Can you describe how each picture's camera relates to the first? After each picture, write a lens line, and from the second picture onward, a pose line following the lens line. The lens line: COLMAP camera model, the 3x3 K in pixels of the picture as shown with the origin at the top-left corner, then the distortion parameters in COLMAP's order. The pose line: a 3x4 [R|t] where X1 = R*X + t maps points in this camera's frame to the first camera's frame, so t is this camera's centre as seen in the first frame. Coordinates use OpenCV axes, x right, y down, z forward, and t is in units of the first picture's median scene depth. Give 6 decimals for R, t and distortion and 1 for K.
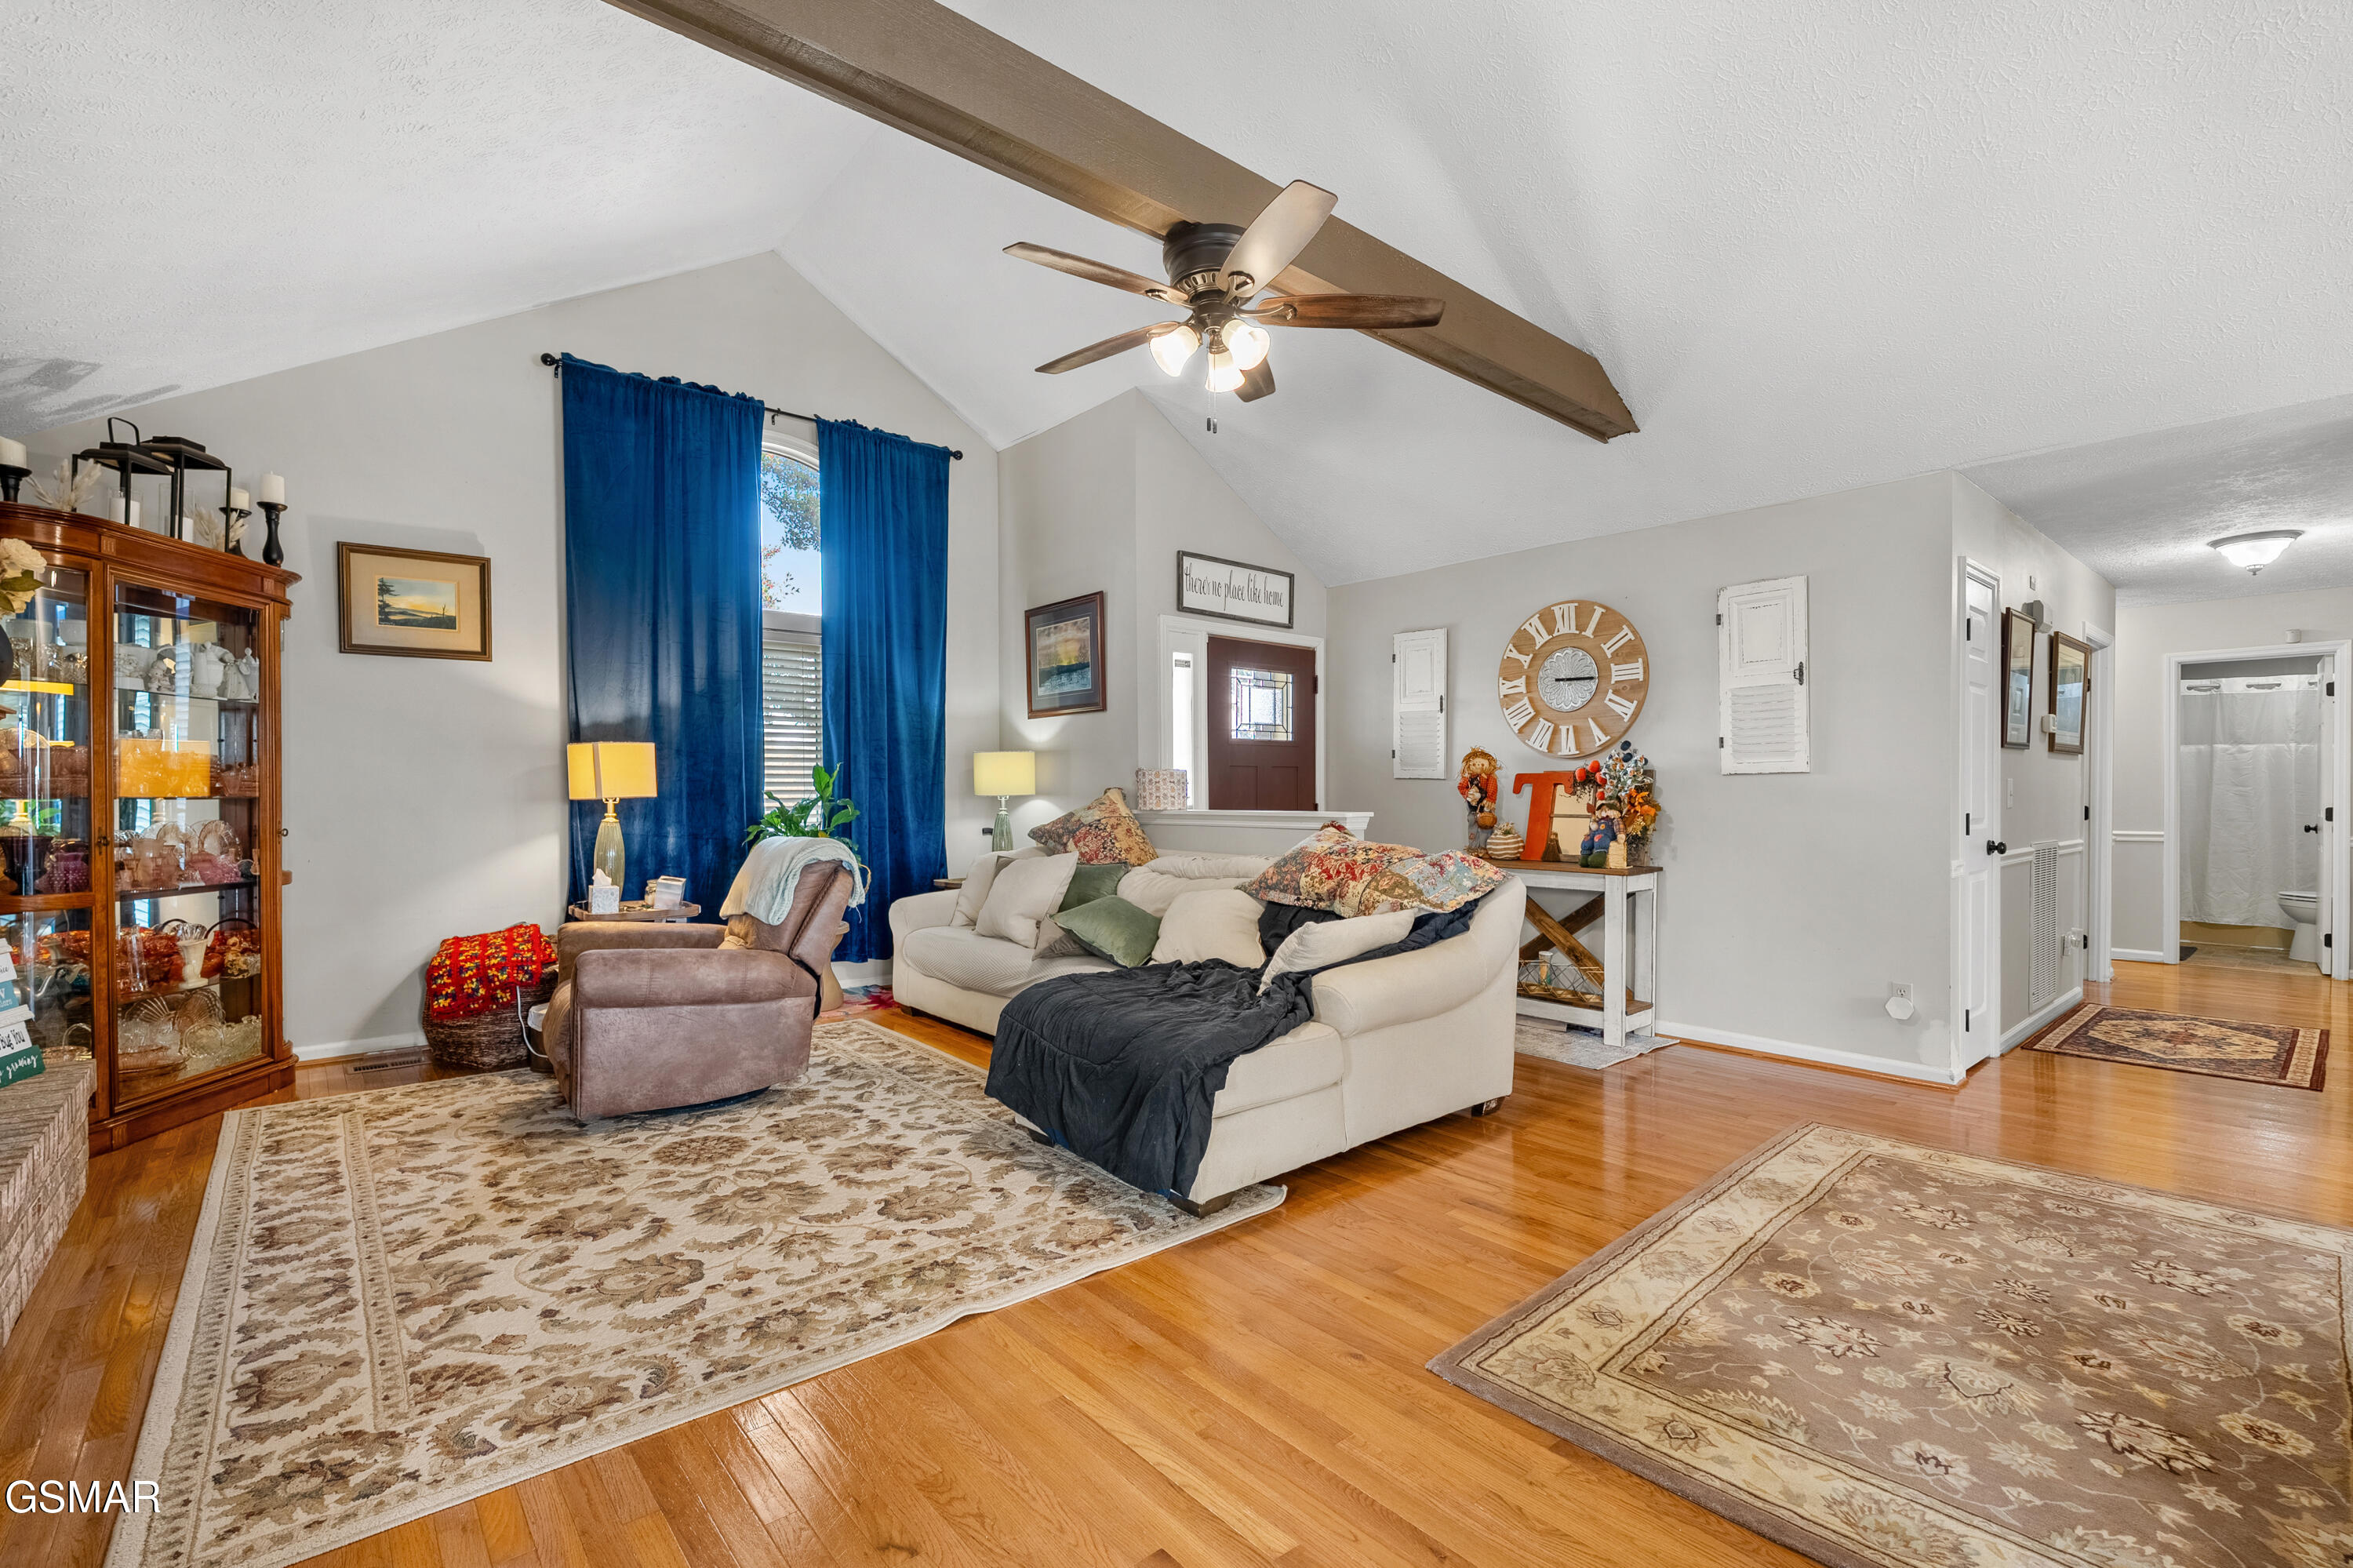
lens RADIAL K [[1039.5, 0, 1169.0], [0, 1039.5, 801.6], [0, 0, 1]] dist [-0.006478, 0.001899]
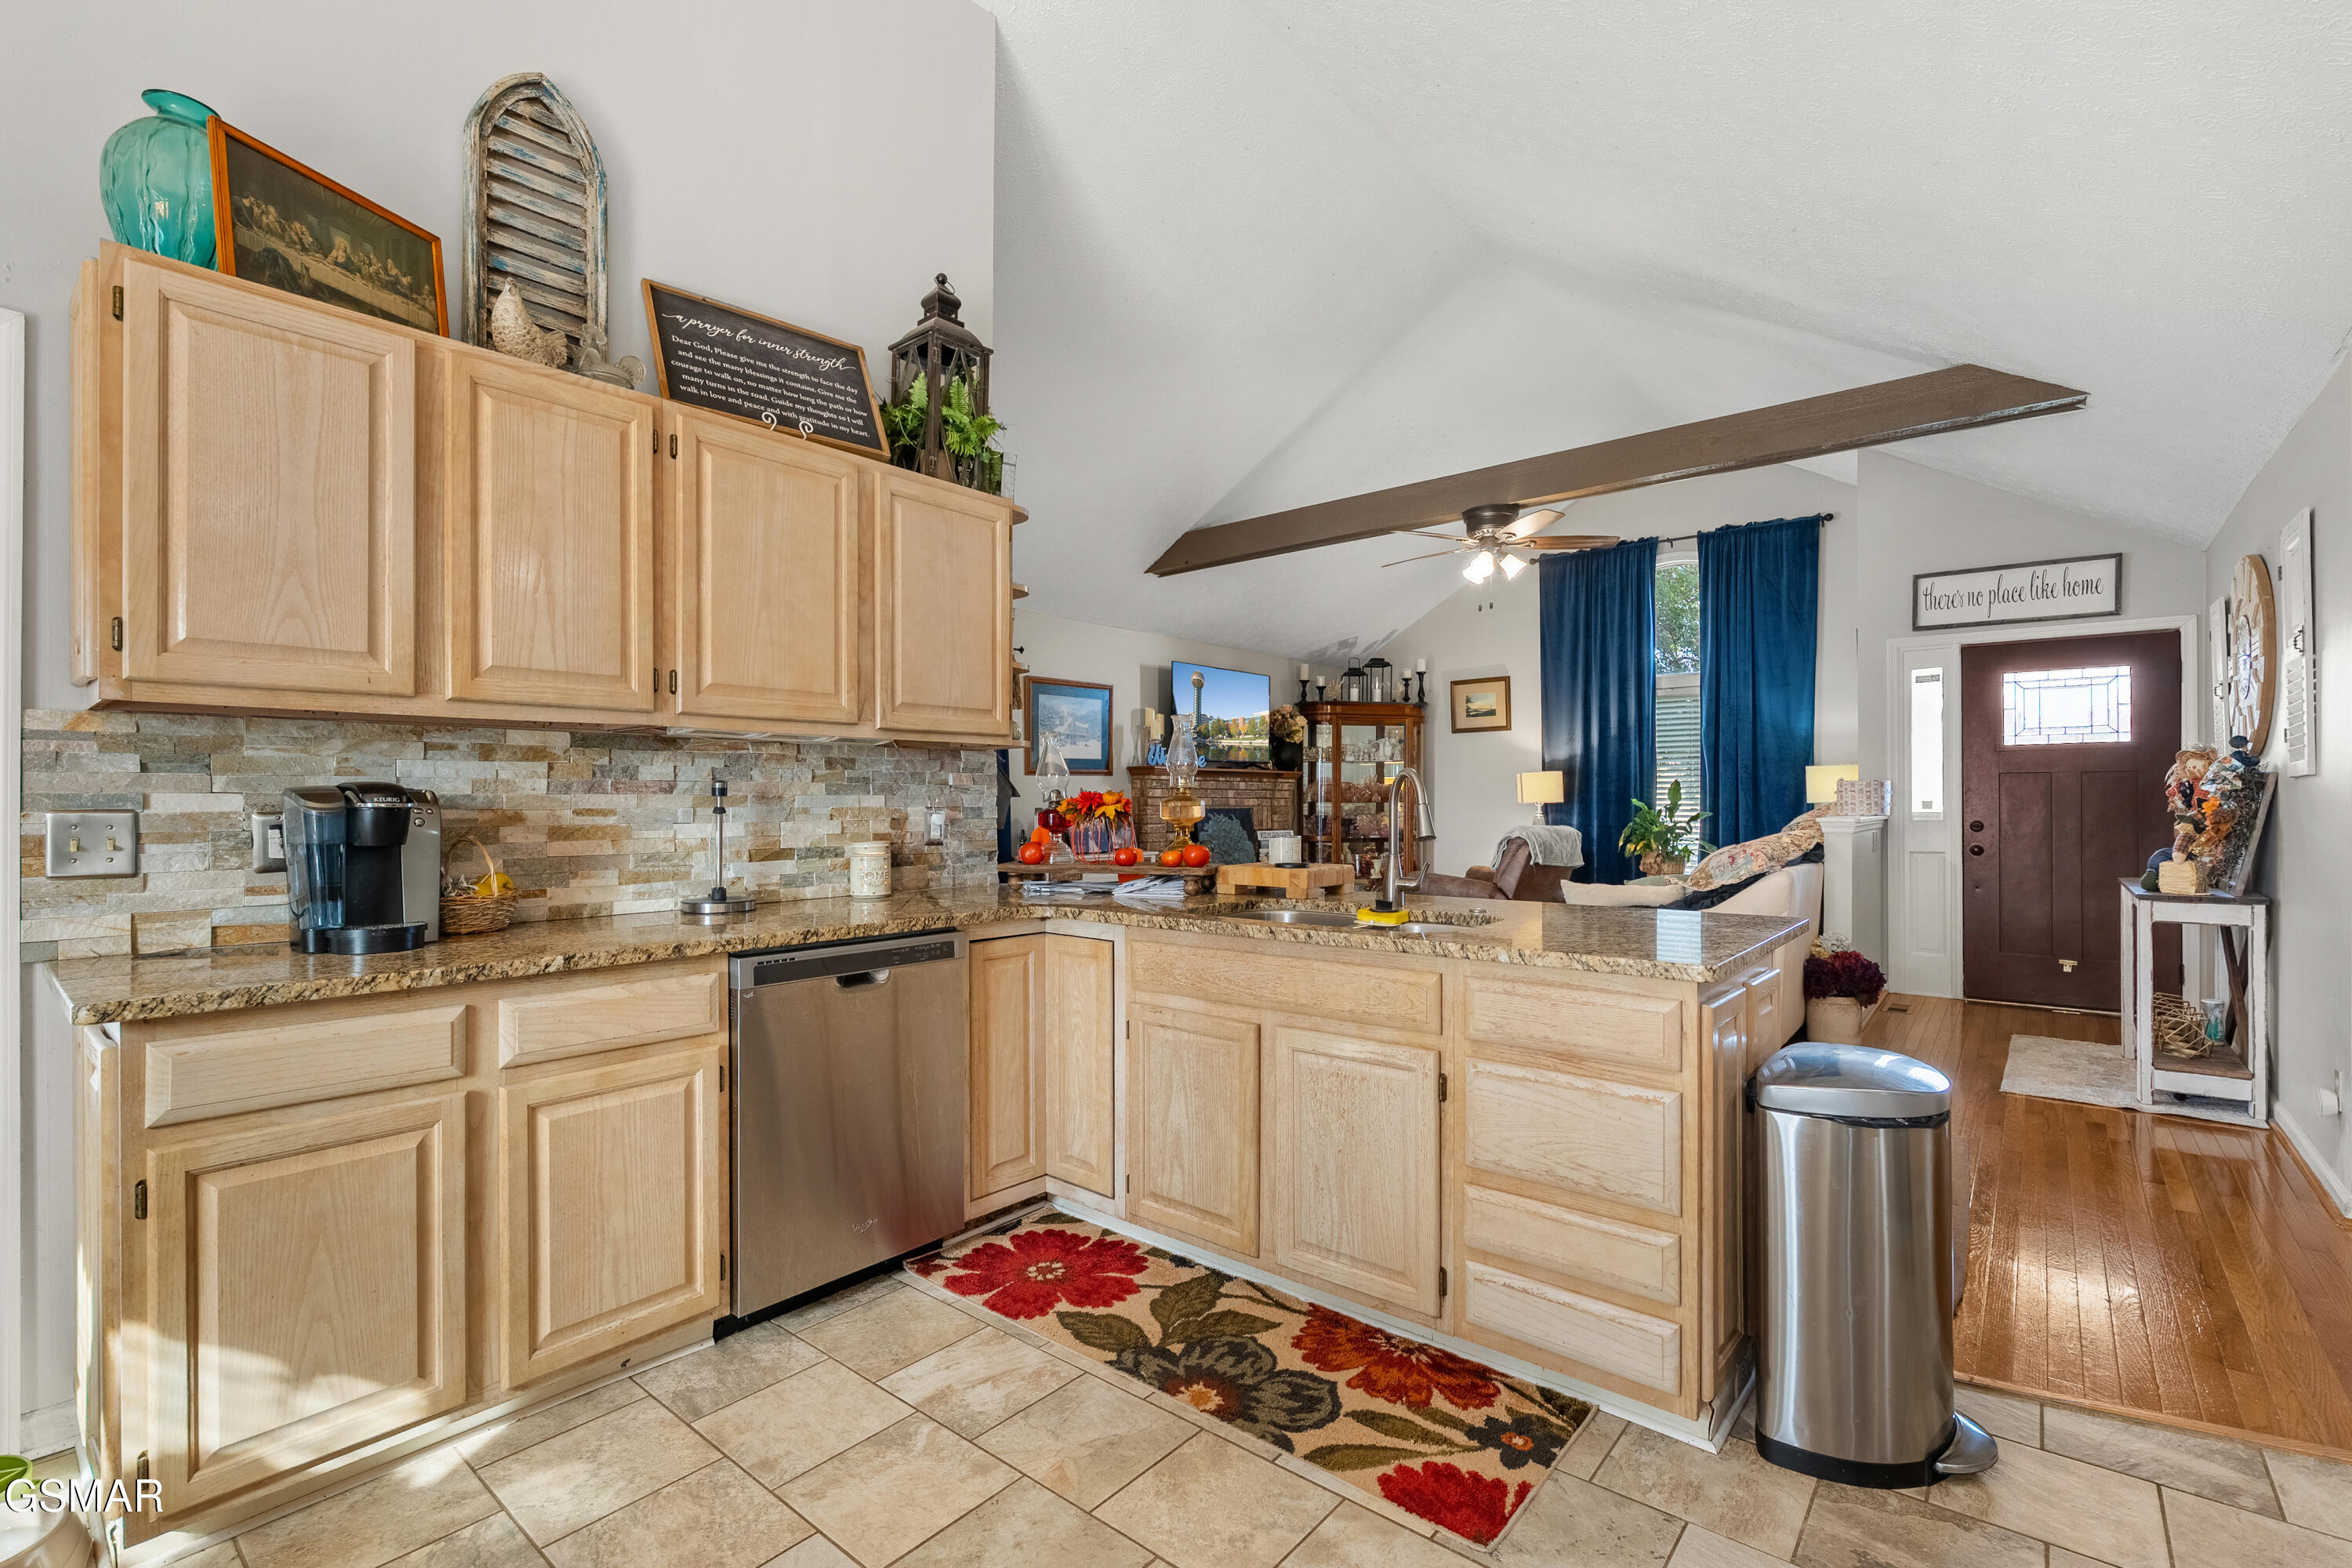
lens RADIAL K [[1039.0, 0, 1173.3], [0, 1039.0, 798.0], [0, 0, 1]] dist [-0.006478, 0.001899]
pose [[0.164784, -0.000116, -0.986330, 1.085657], [-0.009008, 0.999958, -0.001623, -0.002924], [0.986289, 0.009153, 0.164776, 0.081396]]
